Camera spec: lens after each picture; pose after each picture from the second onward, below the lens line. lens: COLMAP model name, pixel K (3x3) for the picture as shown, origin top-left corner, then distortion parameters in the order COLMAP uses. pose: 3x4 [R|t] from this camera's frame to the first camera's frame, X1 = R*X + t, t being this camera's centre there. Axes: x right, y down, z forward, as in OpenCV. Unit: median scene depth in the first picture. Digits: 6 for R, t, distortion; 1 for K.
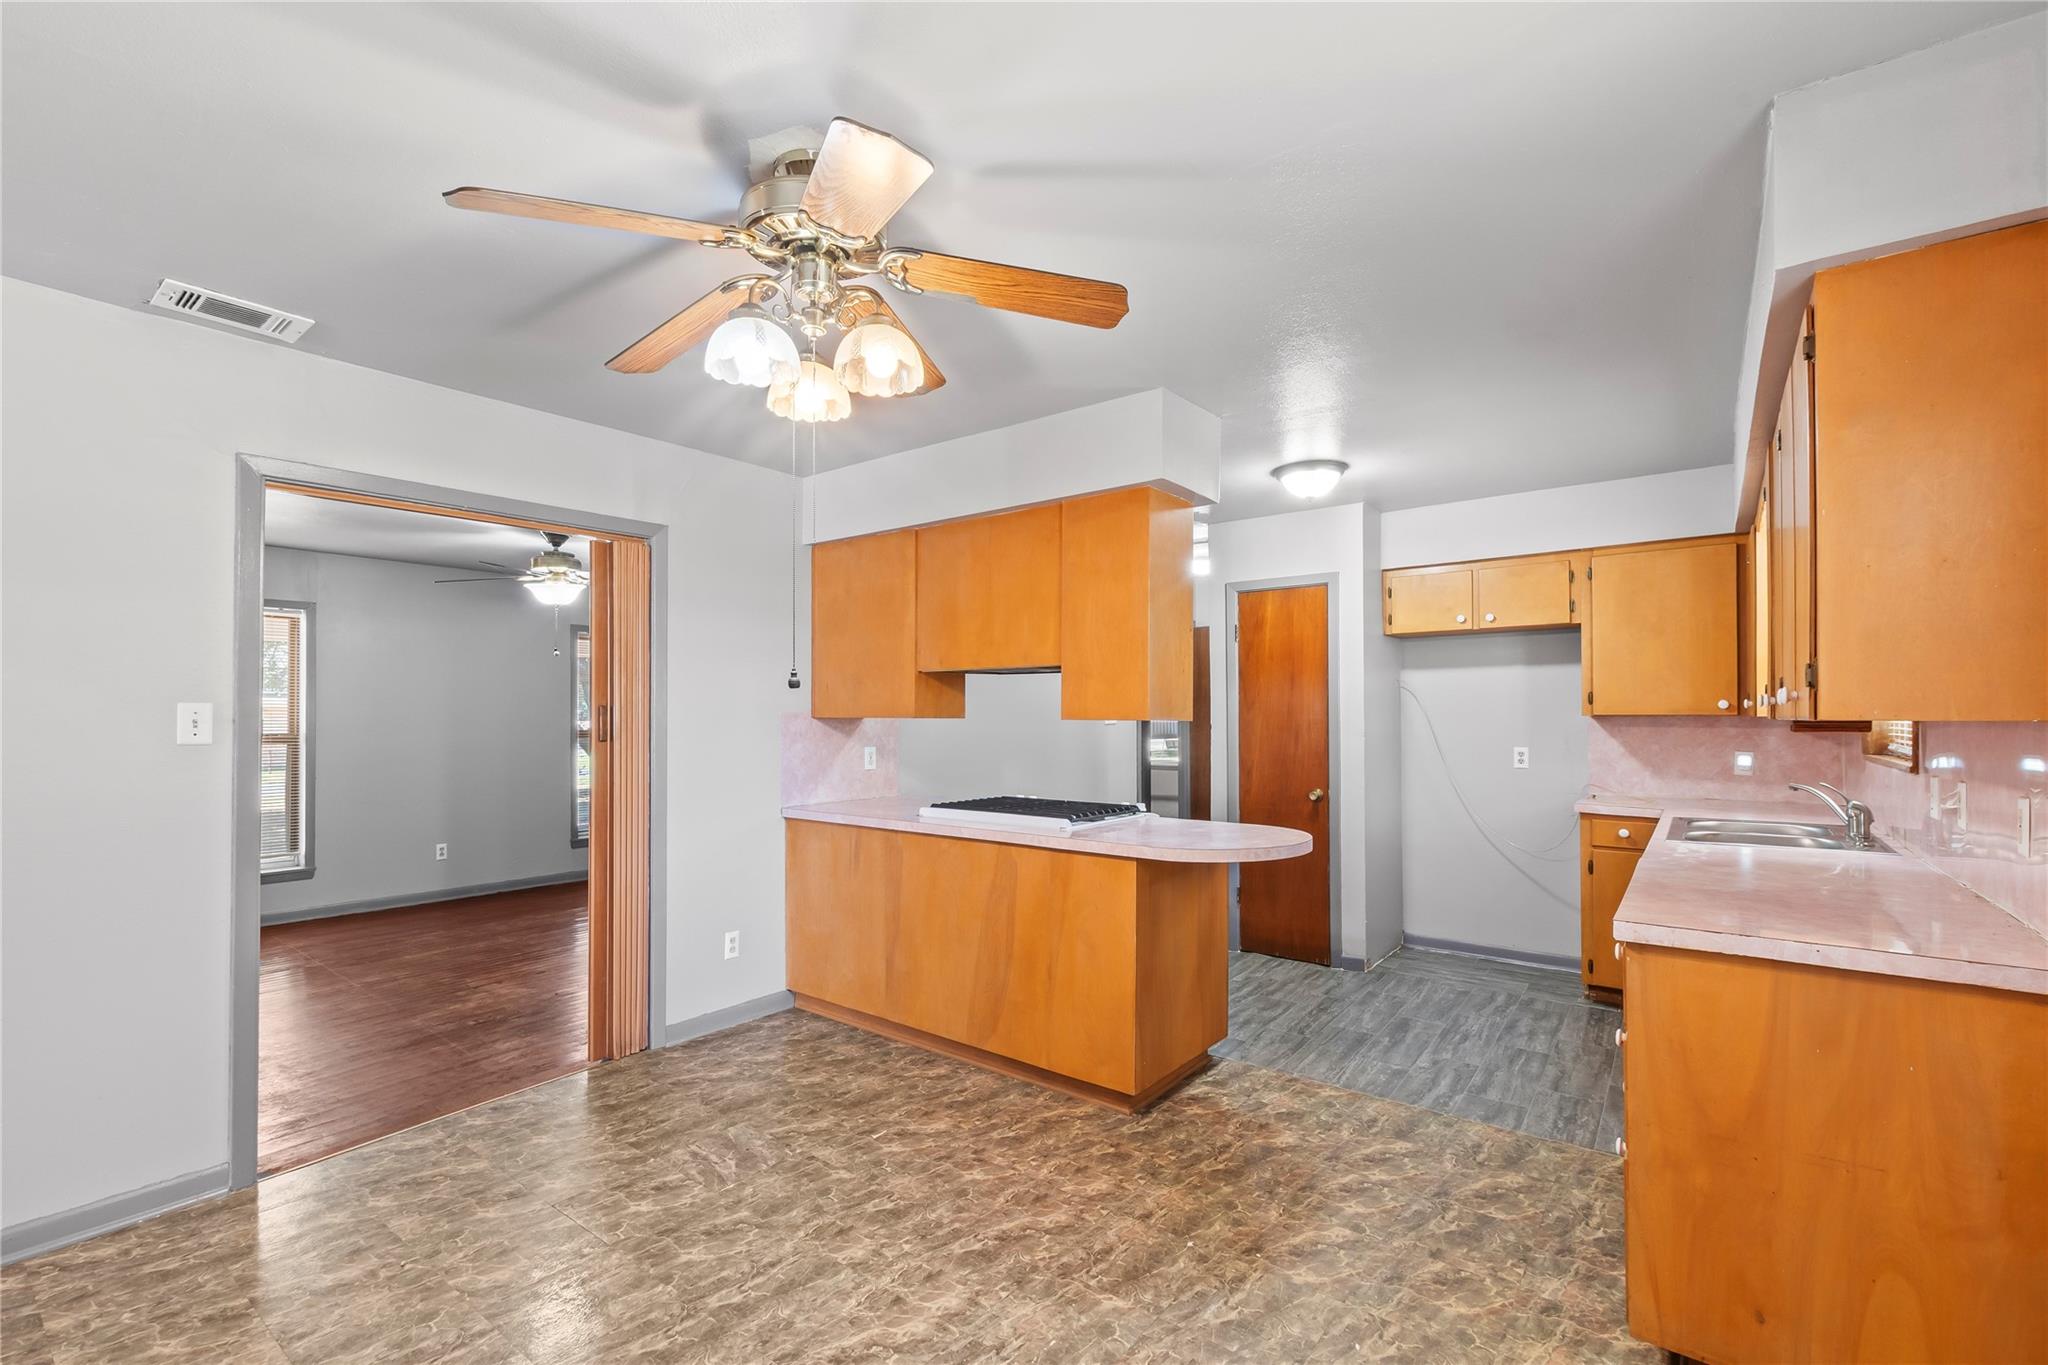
lens RADIAL K [[887.5, 0, 1017.0], [0, 887.5, 701.3], [0, 0, 1]] dist [0.004093, -0.001435]
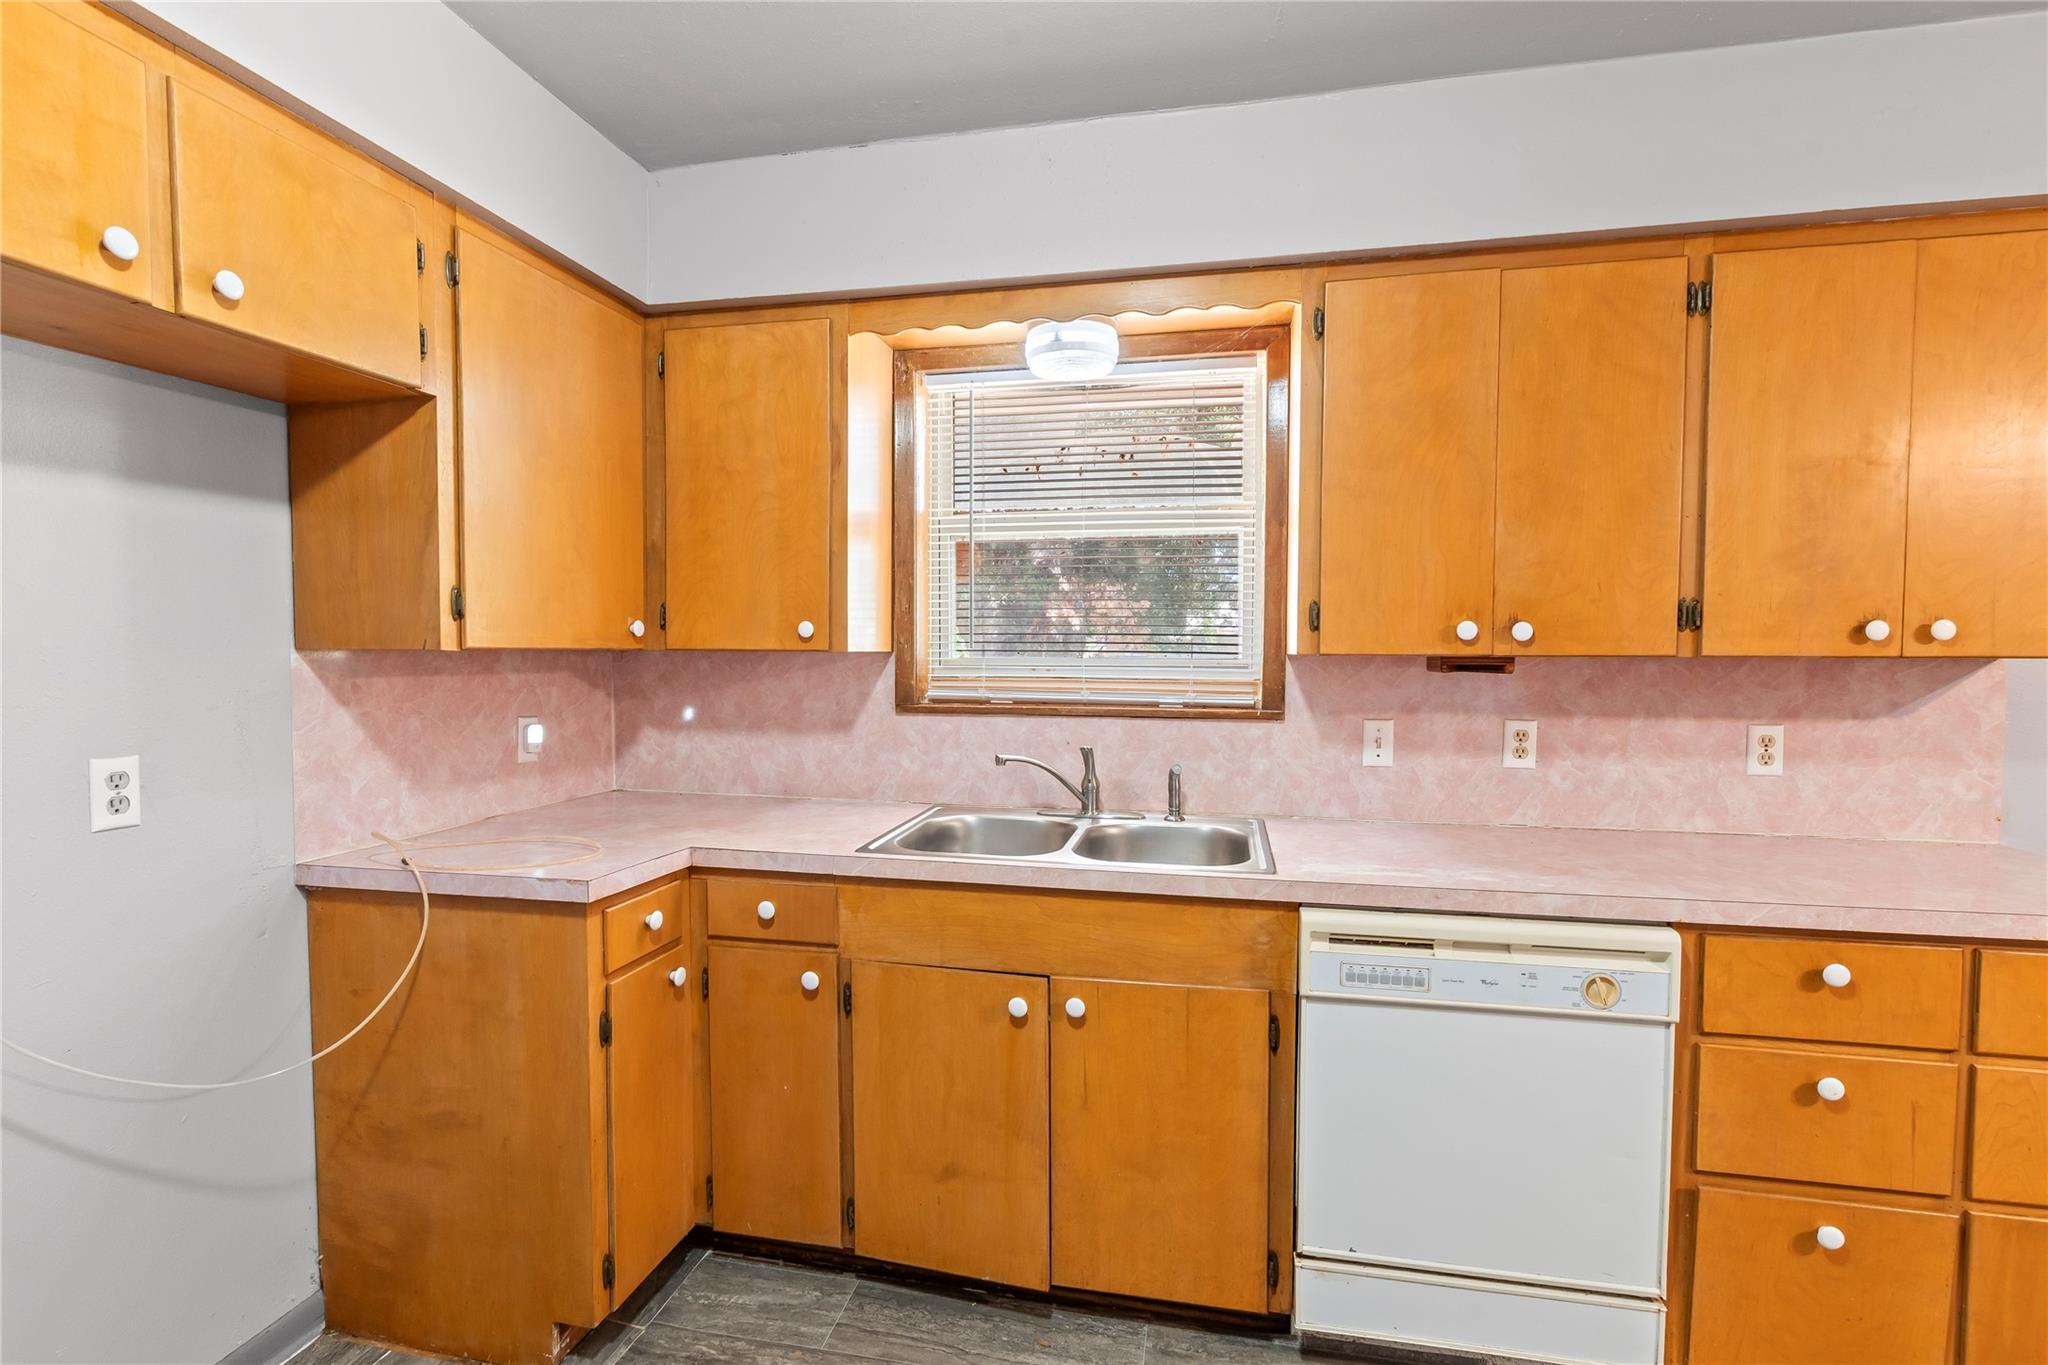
lens RADIAL K [[986.6, 0, 1011.5], [0, 986.6, 688.7], [0, 0, 1]] dist [-0.002385, 0.002098]
pose [[-0.426136, -0.036516, 0.903922, 0.233978], [-0.016585, 0.999332, 0.032552, 0.021871], [-0.904507, -0.001120, -0.426457, 1.370249]]
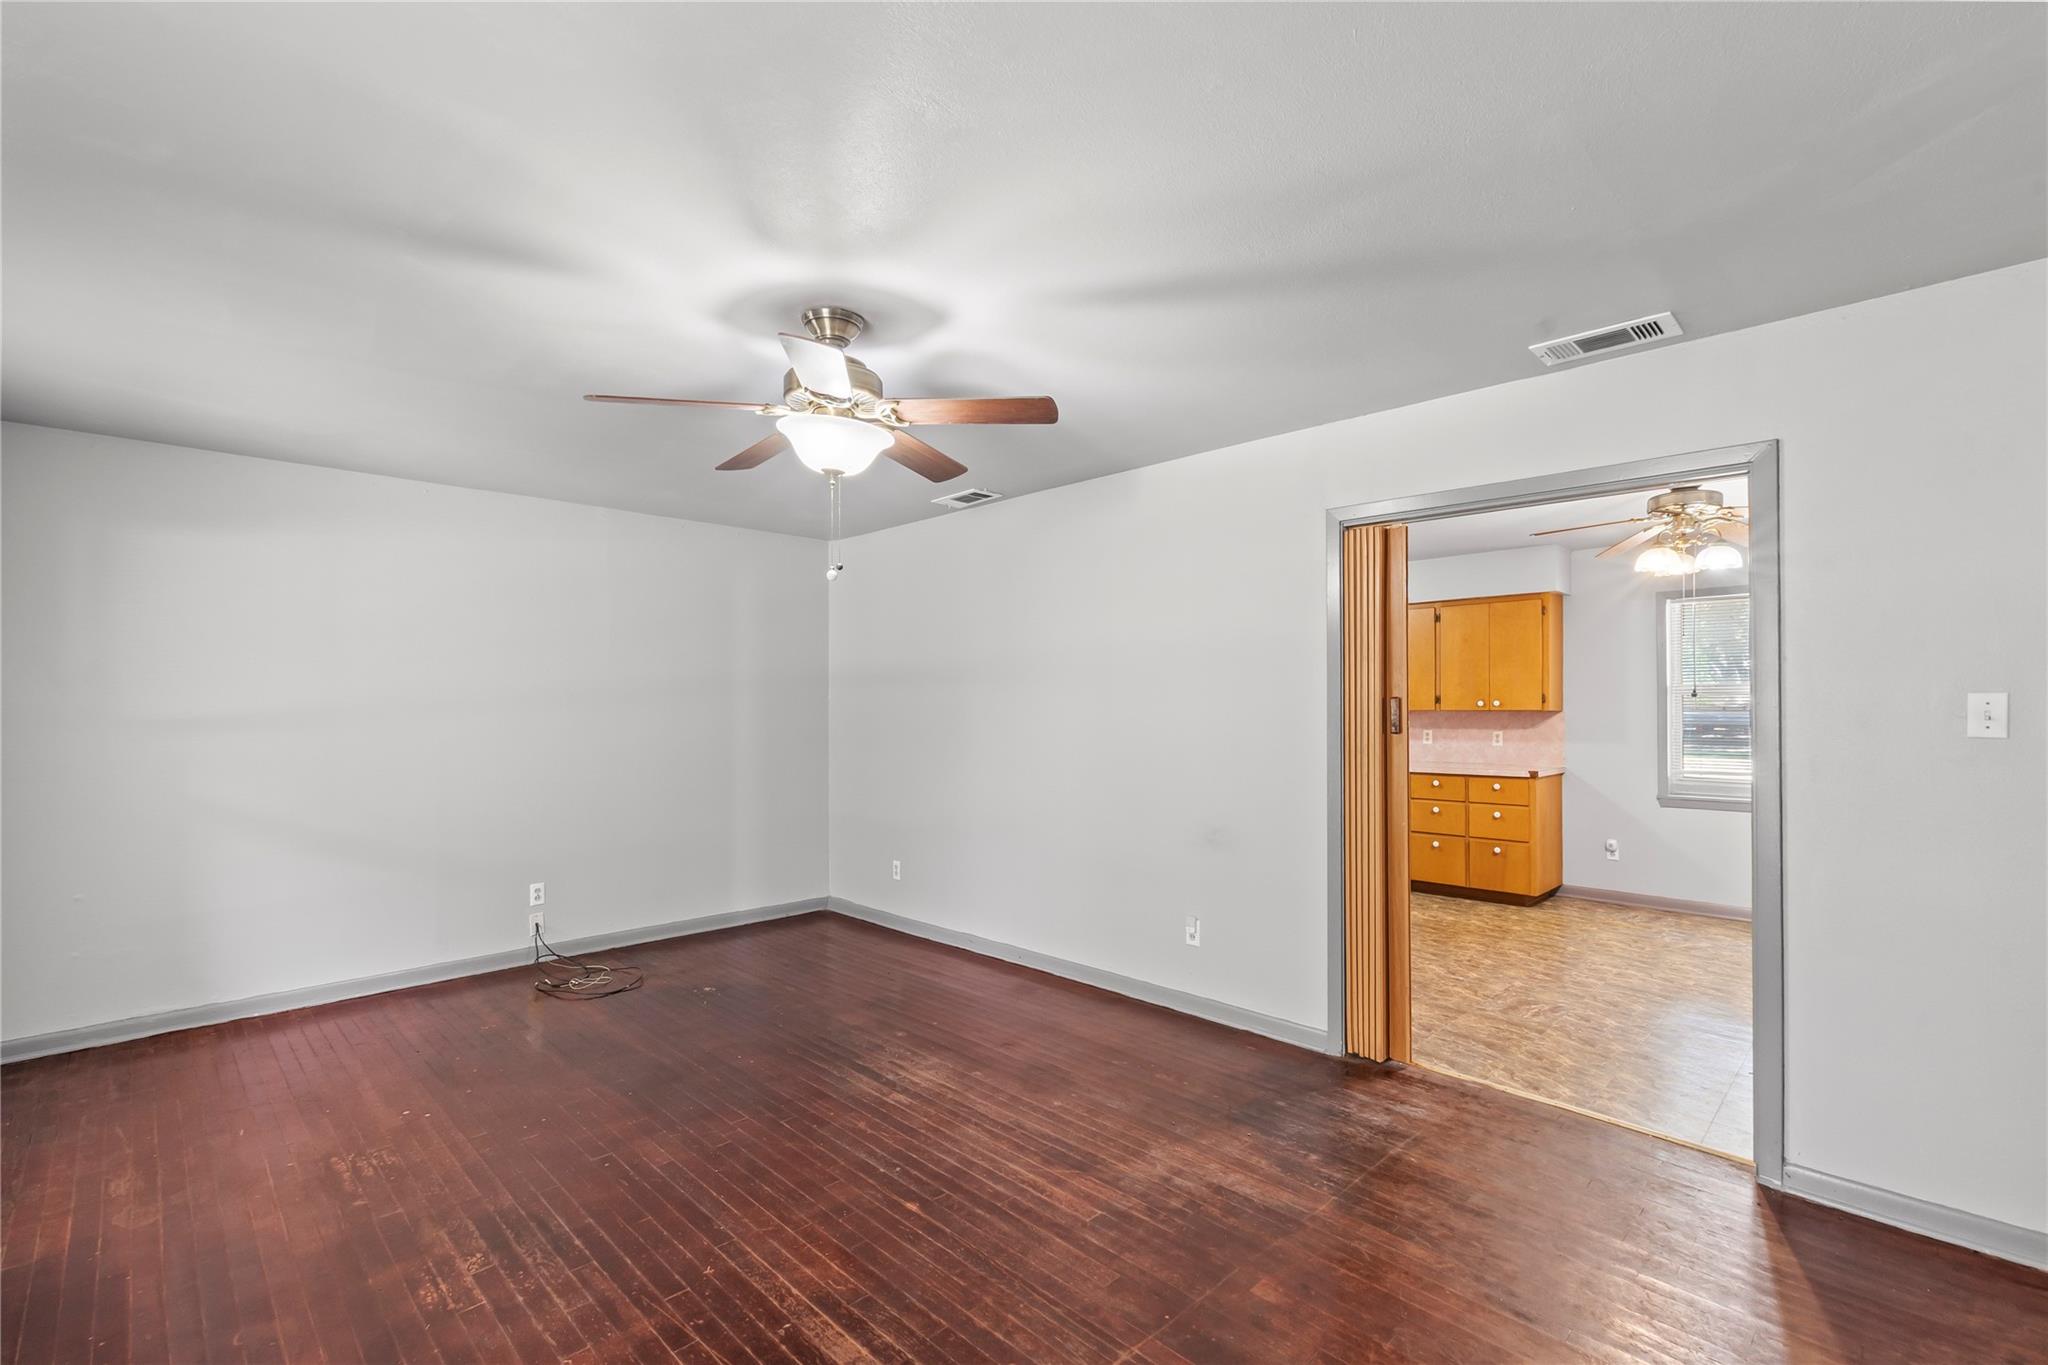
lens RADIAL K [[887.5, 0, 1003.1], [0, 887.5, 696.0], [0, 0, 1]] dist [0.004093, -0.001435]
pose [[0.147323, 0.017365, 0.988936, -1.677355], [-0.015757, 0.999760, -0.015208, 0.028953], [-0.988963, -0.013342, 0.147561, 1.442632]]
